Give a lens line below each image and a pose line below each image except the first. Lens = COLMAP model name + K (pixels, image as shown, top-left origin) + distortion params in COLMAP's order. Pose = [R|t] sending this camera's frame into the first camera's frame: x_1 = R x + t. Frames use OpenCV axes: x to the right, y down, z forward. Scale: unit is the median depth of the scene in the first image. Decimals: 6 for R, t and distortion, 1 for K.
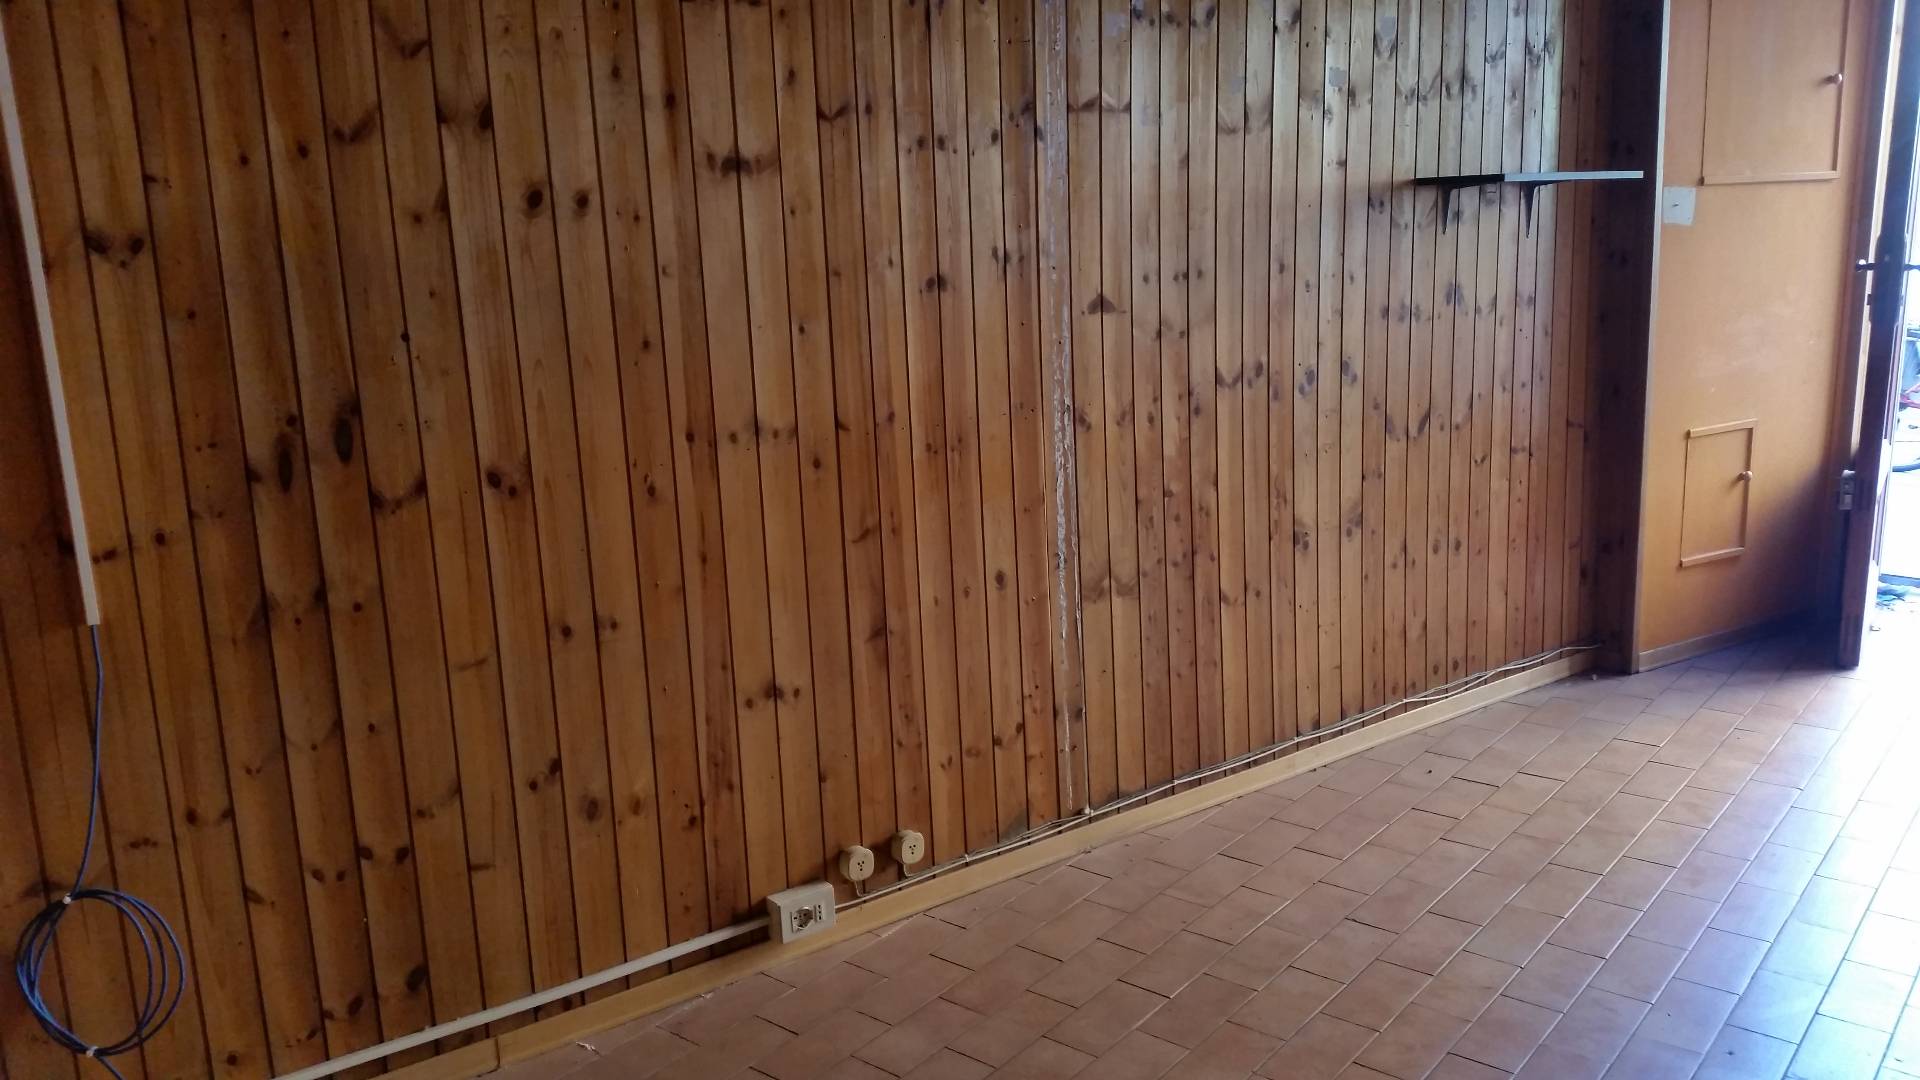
lens RADIAL K [[1585.5, 0, 1007.2], [0, 1585.5, 537.1], [0, 0, 1]] dist [0.151088, -0.336934]
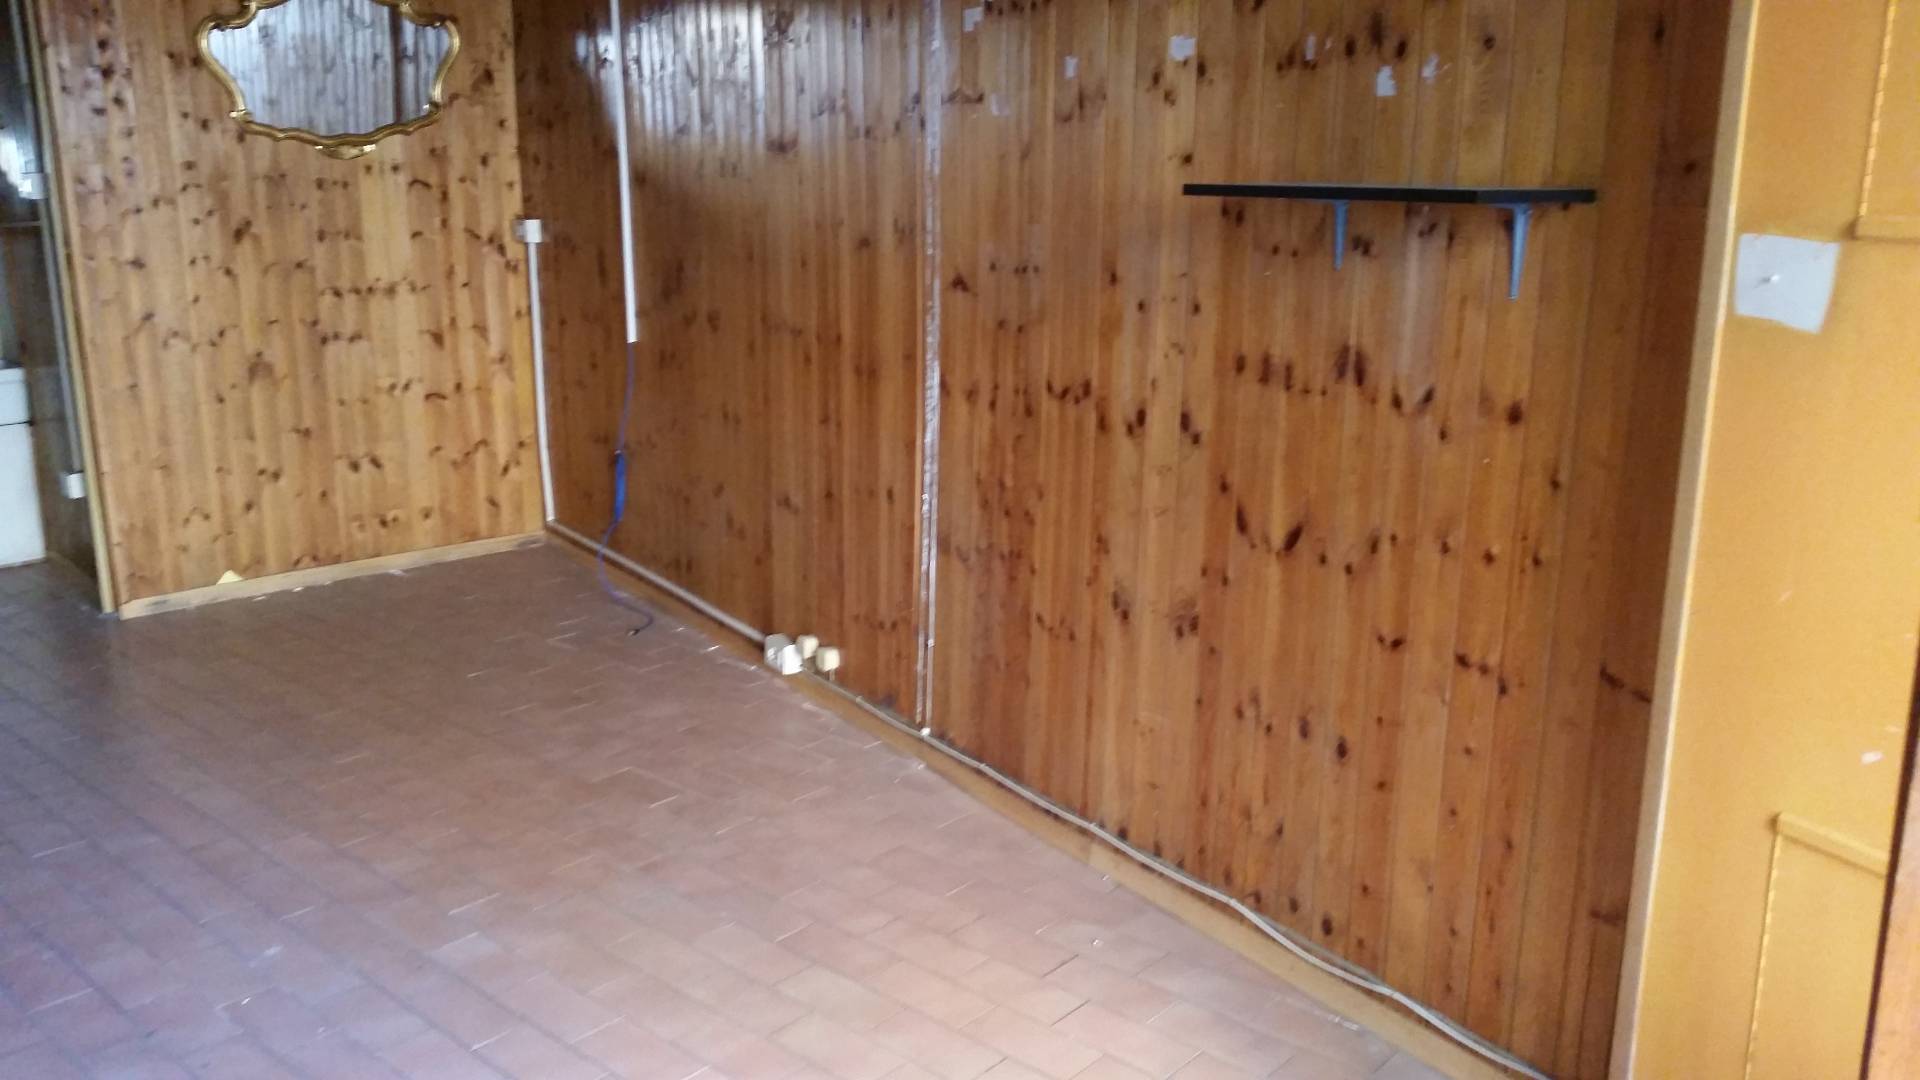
lens RADIAL K [[1585.5, 0, 1007.2], [0, 1585.5, 537.1], [0, 0, 1]] dist [0.151088, -0.336934]
pose [[-0.069309, 0.256077, -0.964169, 1.174130], [-0.223013, 0.938056, 0.265173, -0.286554], [0.972349, 0.233401, -0.007907, 1.114015]]
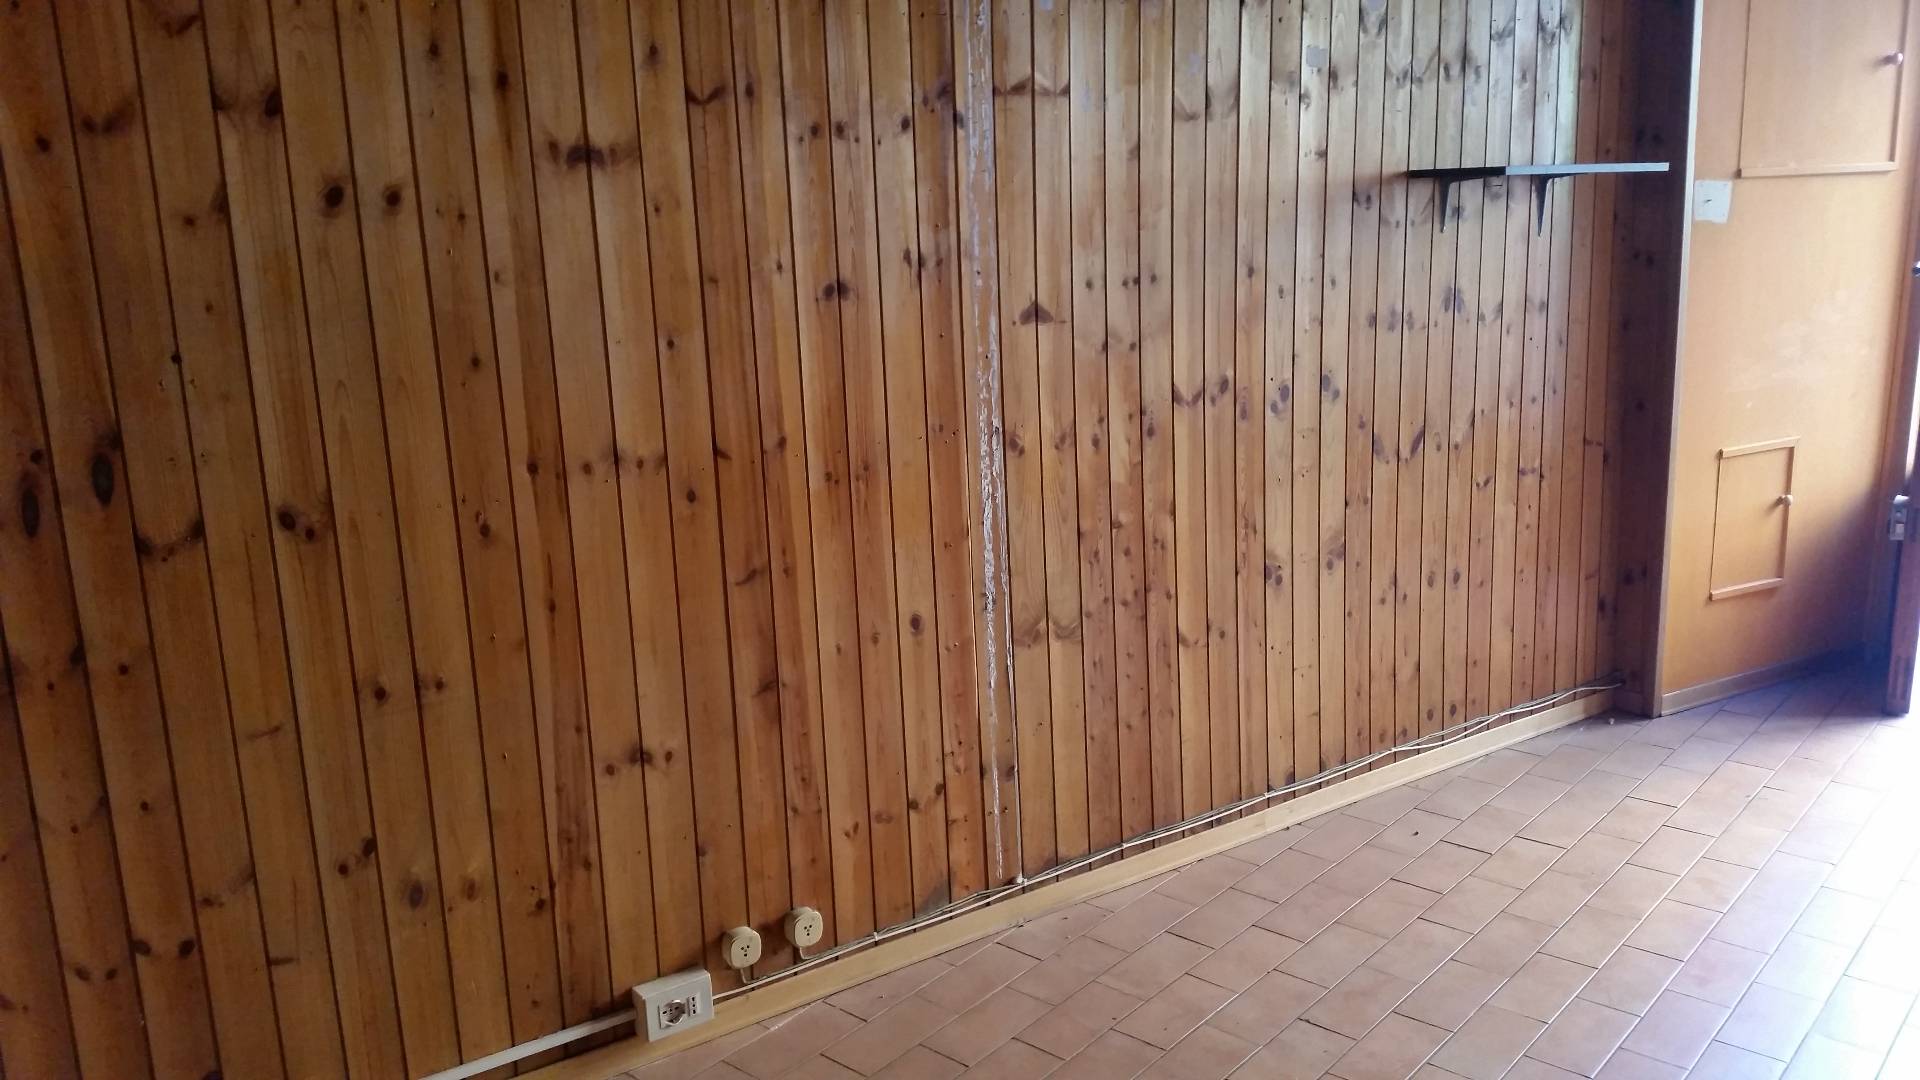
lens RADIAL K [[1585.5, 0, 1007.2], [0, 1585.5, 537.1], [0, 0, 1]] dist [0.151088, -0.336934]
pose [[0.999321, 0.011053, -0.035134, 0.078105], [-0.010669, 0.999882, 0.011077, -0.032441], [0.035253, -0.010695, 0.999321, 0.116797]]
